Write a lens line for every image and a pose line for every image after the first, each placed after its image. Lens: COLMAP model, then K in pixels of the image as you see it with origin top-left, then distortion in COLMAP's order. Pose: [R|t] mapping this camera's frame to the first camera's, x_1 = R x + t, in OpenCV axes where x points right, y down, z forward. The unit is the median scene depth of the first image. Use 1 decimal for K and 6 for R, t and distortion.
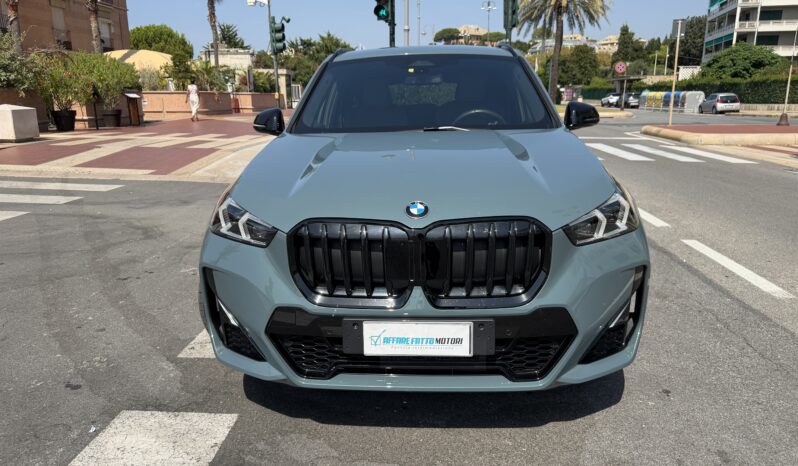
lens RADIAL K [[576.4, 0, 399.0], [0, 576.4, 233.0], [0, 0, 1]] dist [0.010243, -0.001567]
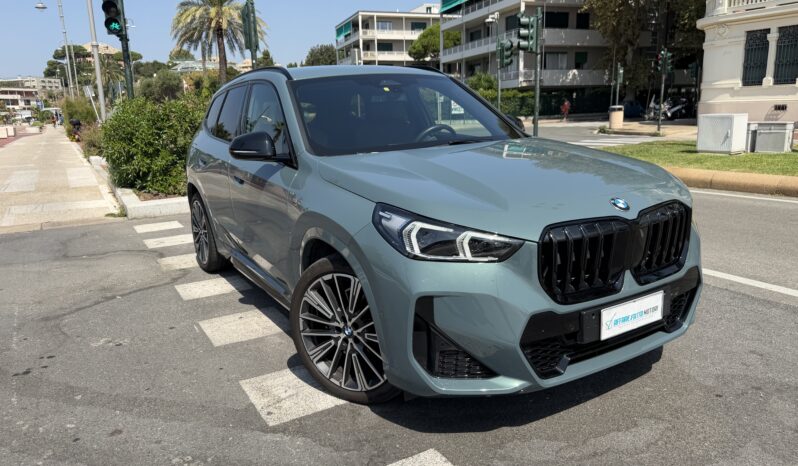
lens RADIAL K [[568.3, 0, 402.6], [0, 568.3, 229.9], [0, 0, 1]] dist [0.036397, -0.044971]
pose [[0.829593, -0.133196, 0.542249, -0.784165], [0.153265, 0.988151, 0.008244, -0.054902], [-0.536921, 0.076269, 0.840178, 0.218571]]
